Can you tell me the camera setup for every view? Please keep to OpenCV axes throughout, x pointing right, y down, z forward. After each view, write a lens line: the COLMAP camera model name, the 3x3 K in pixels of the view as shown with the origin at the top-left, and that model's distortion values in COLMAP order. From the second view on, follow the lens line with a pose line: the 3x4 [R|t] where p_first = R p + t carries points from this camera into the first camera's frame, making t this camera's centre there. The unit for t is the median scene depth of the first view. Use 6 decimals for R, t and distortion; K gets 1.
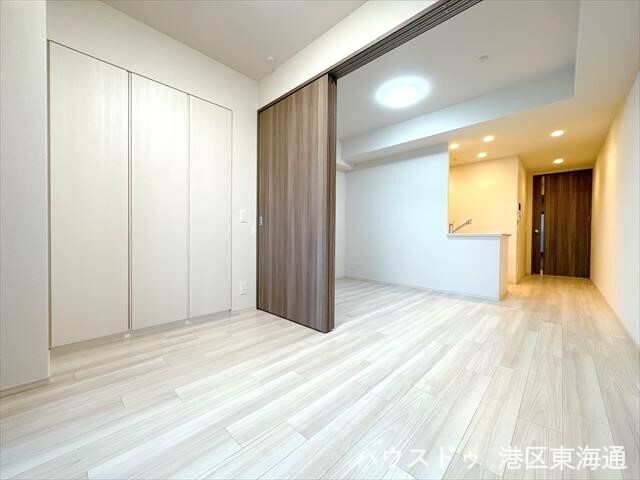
lens RADIAL K [[254.2, 0, 321.9], [0, 254.2, 239.2], [0, 0, 1]] dist [-0.001170, -0.000427]
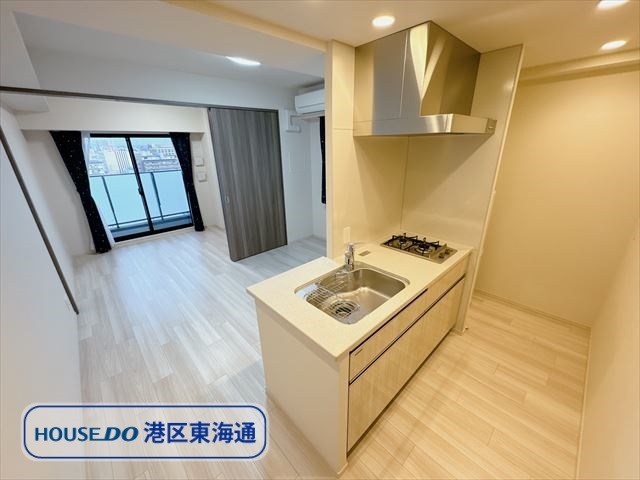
lens RADIAL K [[254.2, 0, 318.3], [0, 254.2, 240.0], [0, 0, 1]] dist [-0.001170, -0.000427]
pose [[-0.059298, 0.340928, -0.938217, 1.521812], [0.008431, 0.940009, 0.341046, -0.368509], [0.998205, 0.012314, -0.058615, 1.571968]]
